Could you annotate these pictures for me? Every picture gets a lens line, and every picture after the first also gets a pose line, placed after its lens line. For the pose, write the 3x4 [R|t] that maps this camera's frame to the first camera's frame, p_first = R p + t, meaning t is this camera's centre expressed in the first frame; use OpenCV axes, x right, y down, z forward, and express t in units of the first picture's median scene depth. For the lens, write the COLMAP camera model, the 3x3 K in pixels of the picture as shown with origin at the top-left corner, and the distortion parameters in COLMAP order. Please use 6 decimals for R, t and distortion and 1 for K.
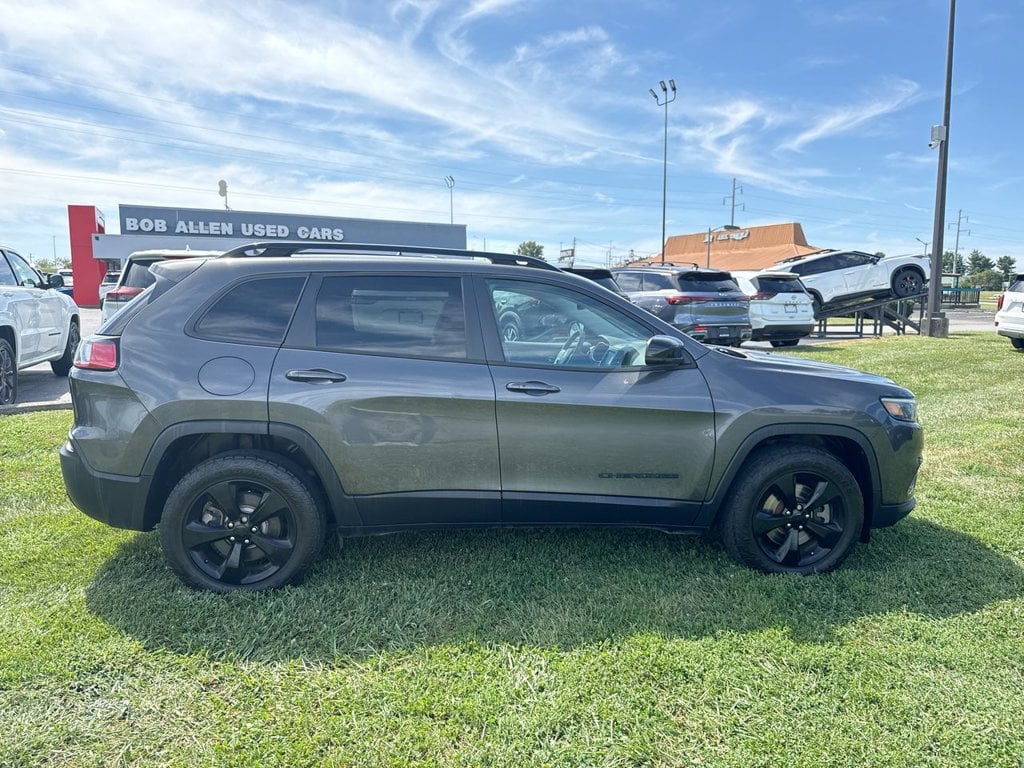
lens RADIAL K [[738.4, 0, 493.0], [0, 738.4, 373.9], [0, 0, 1]] dist [0.079069, -0.132689]
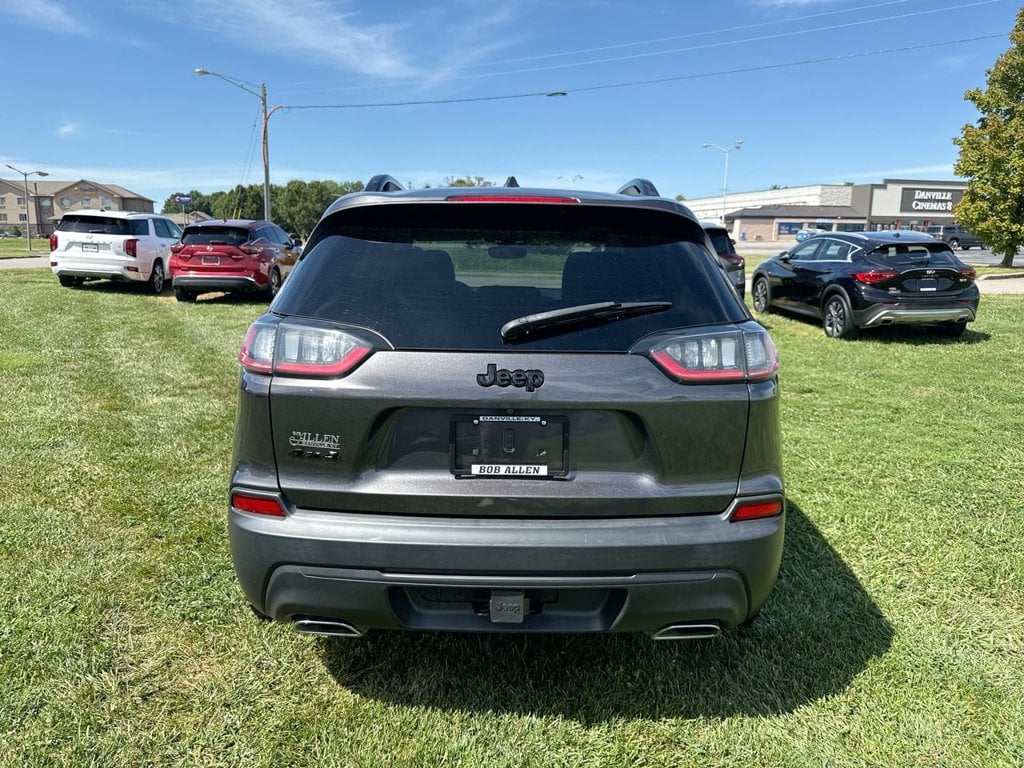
lens RADIAL K [[744.4, 0, 507.5], [0, 744.4, 382.2], [0, 0, 1]] dist [0.038472, -0.051336]
pose [[0.103495, -0.193368, 0.975652, -1.048476], [0.102332, 0.977785, 0.182936, -0.124475], [-0.989352, 0.080907, 0.120984, 1.037653]]
